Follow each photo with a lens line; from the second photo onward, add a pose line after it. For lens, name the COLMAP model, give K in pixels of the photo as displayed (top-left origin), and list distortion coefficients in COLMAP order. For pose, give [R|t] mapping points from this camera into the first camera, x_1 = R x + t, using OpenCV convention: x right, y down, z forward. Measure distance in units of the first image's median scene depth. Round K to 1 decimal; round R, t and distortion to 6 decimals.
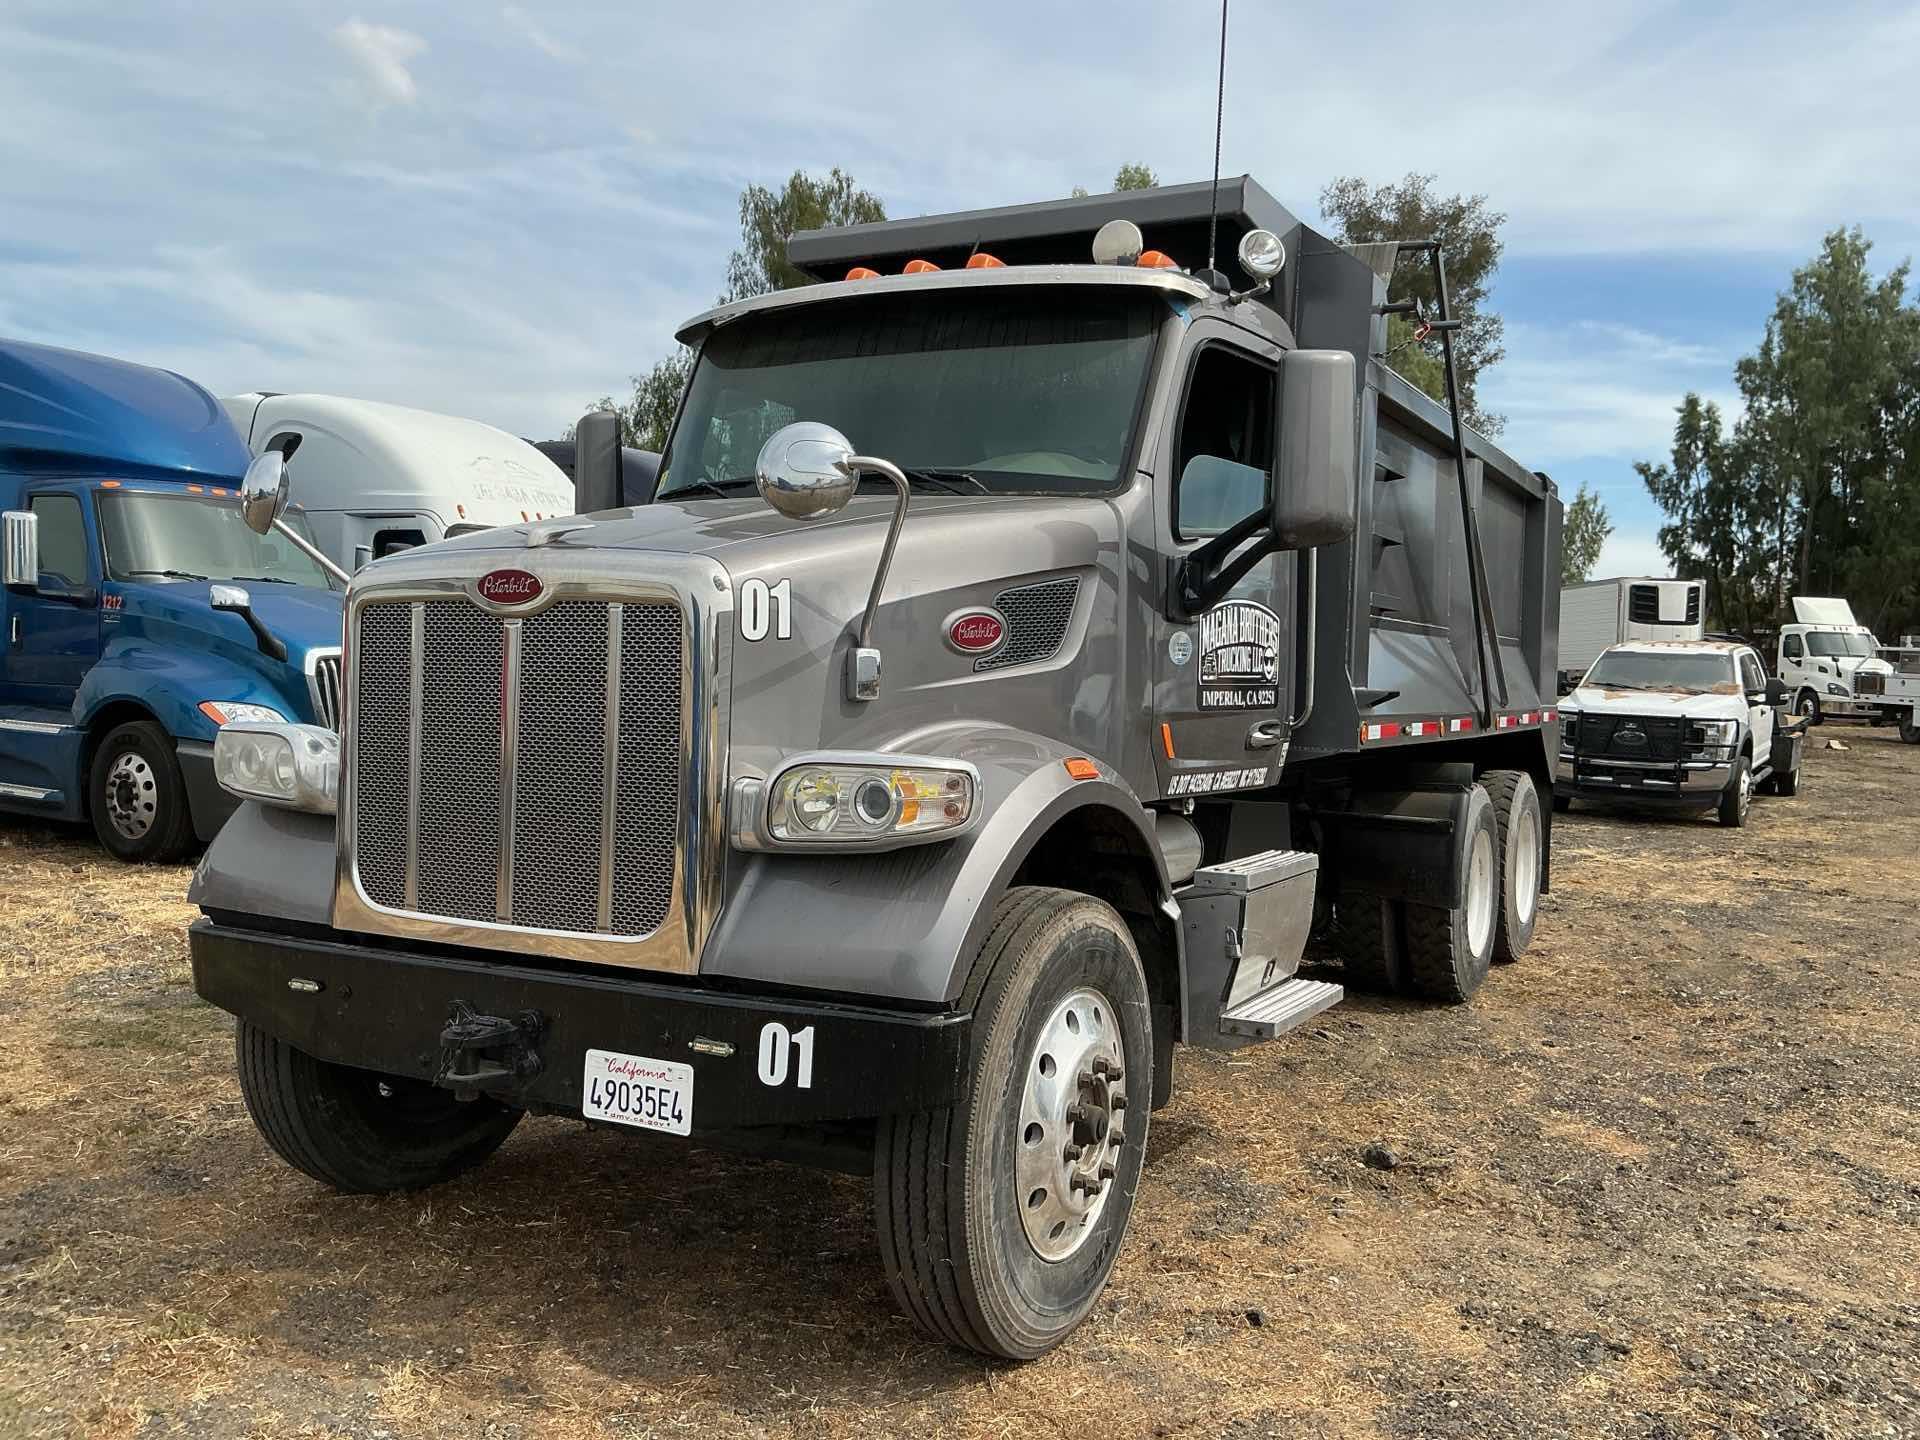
lens RADIAL K [[1604.3, 0, 957.3], [0, 1604.3, 724.6], [0, 0, 1]] dist [0.094028, -0.179919]
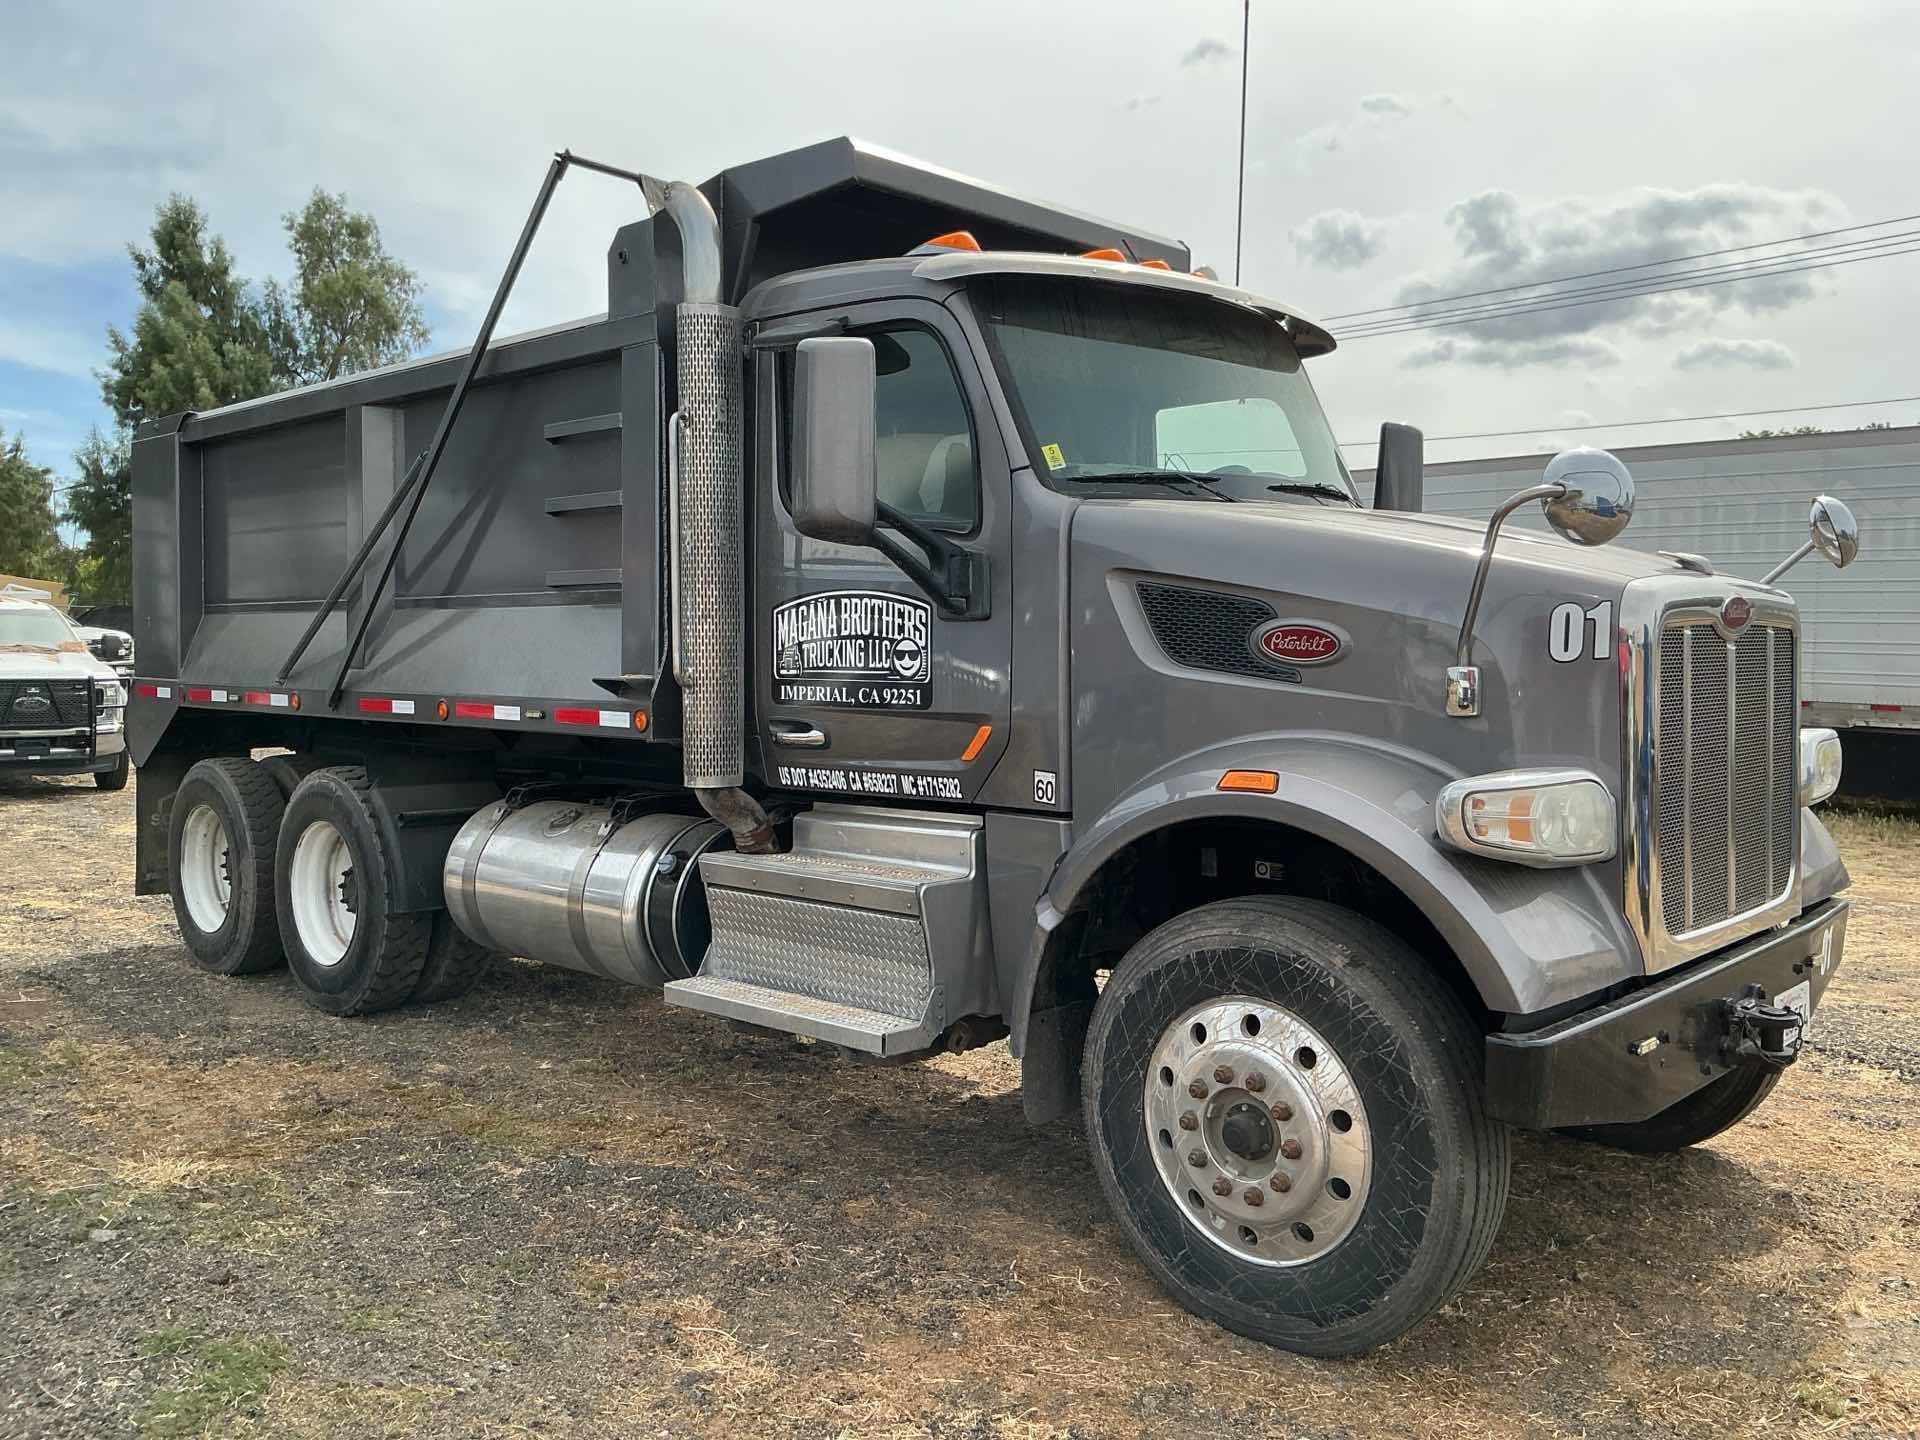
lens RADIAL K [[1593.8, 0, 956.1], [0, 1593.8, 713.6], [0, 0, 1]] dist [0.128129, -0.283852]
pose [[0.267337, -0.073054, 0.960830, -1.129697], [0.040996, 0.997081, 0.064404, -0.083407], [-0.962731, 0.022173, 0.269551, 0.928034]]
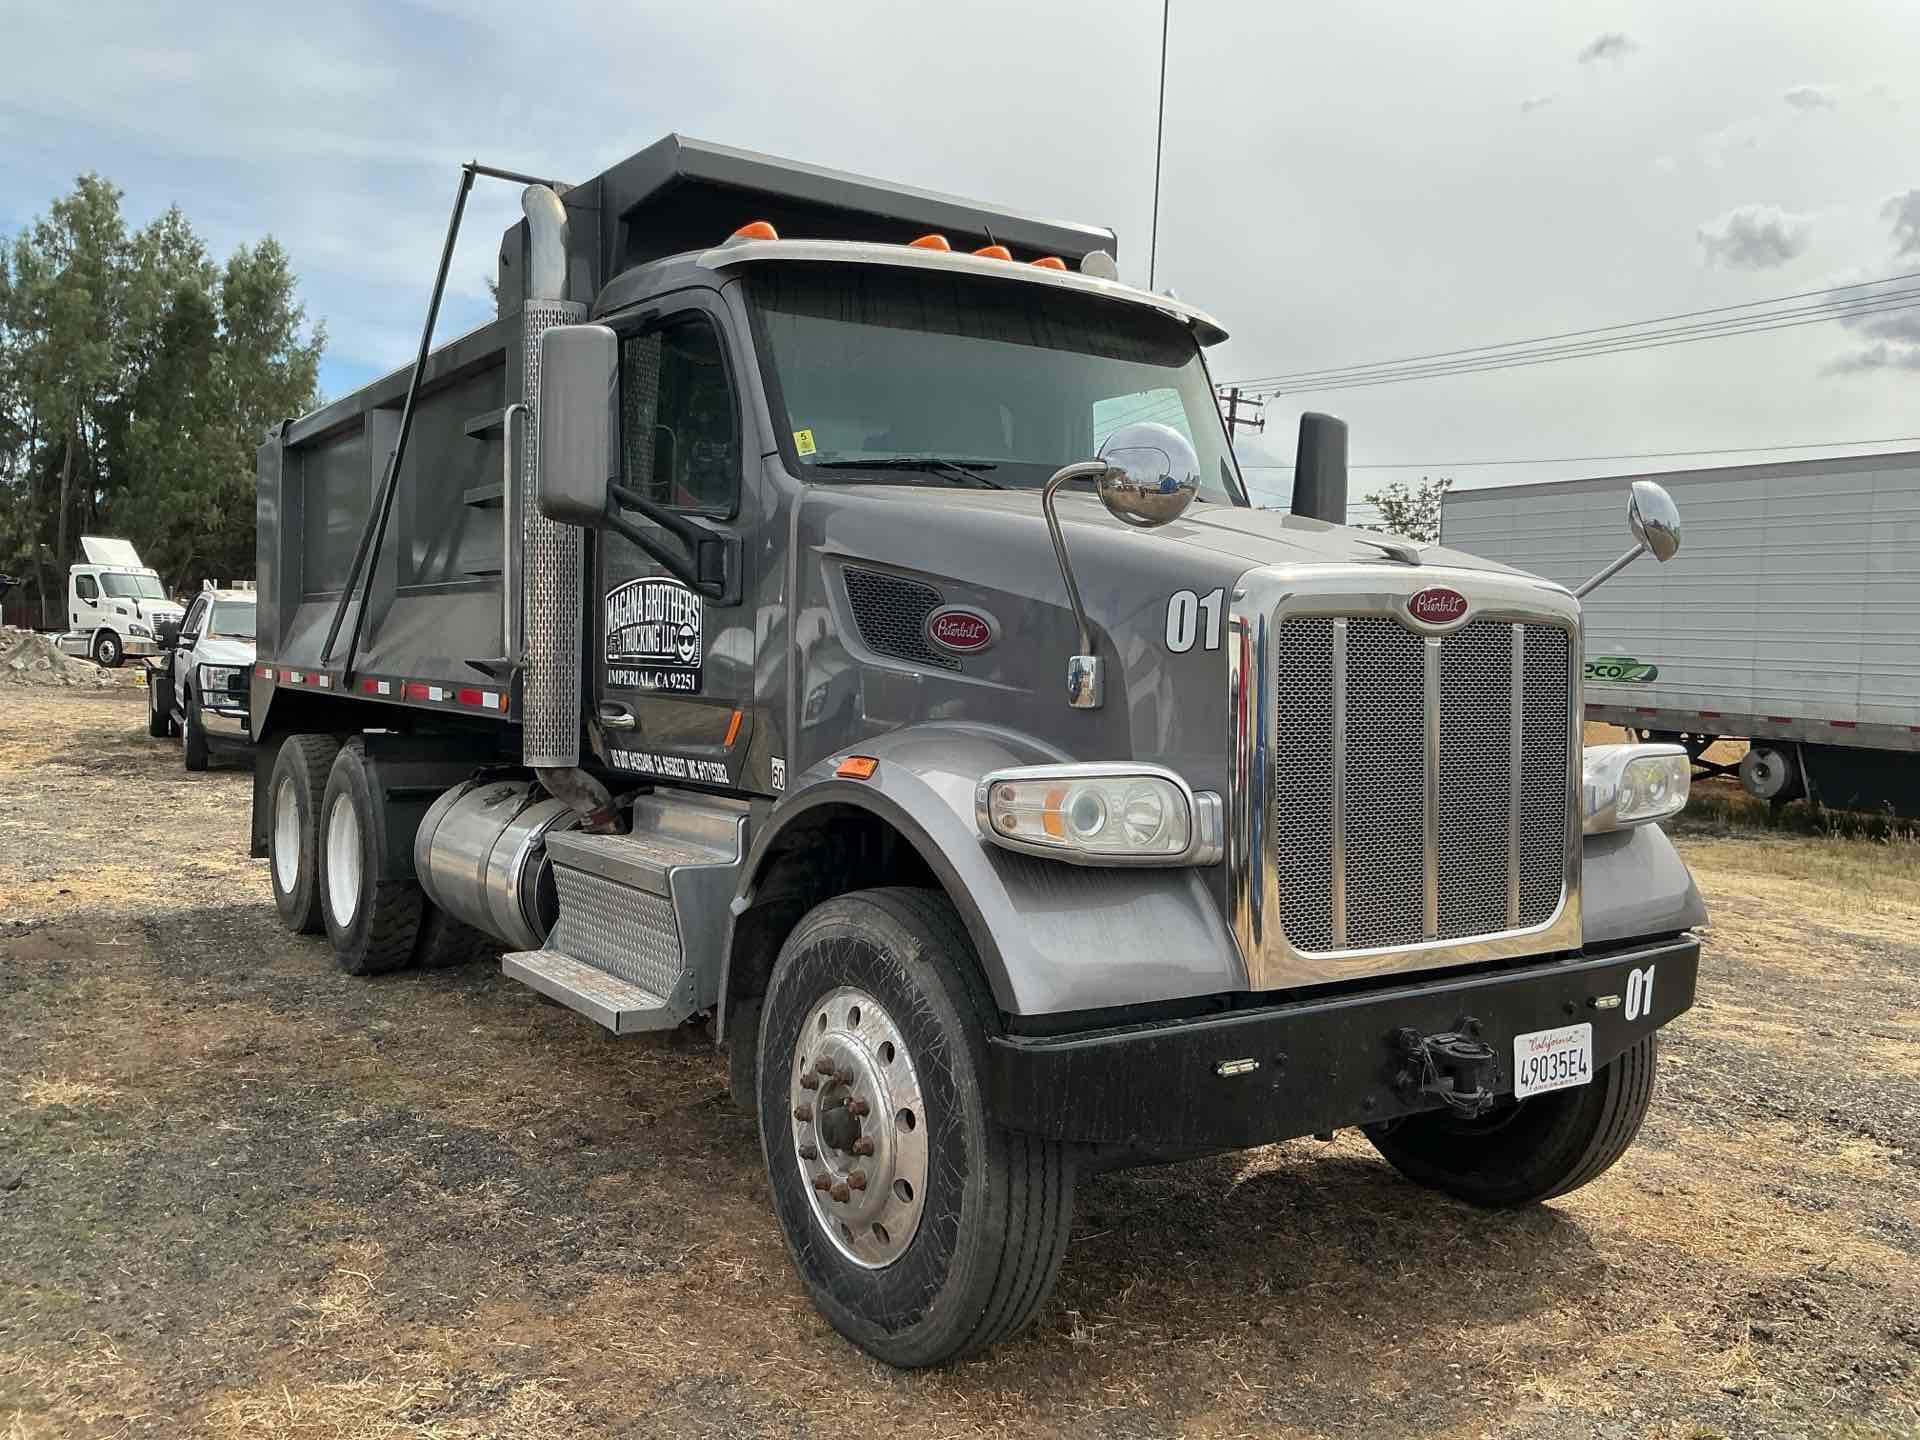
lens RADIAL K [[1593.8, 0, 956.1], [0, 1593.8, 713.6], [0, 0, 1]] dist [0.128129, -0.283852]
pose [[0.472790, -0.052950, 0.879583, -0.991205], [0.022958, 0.998594, 0.047774, -0.055680], [-0.880876, -0.002394, 0.473341, 0.603138]]
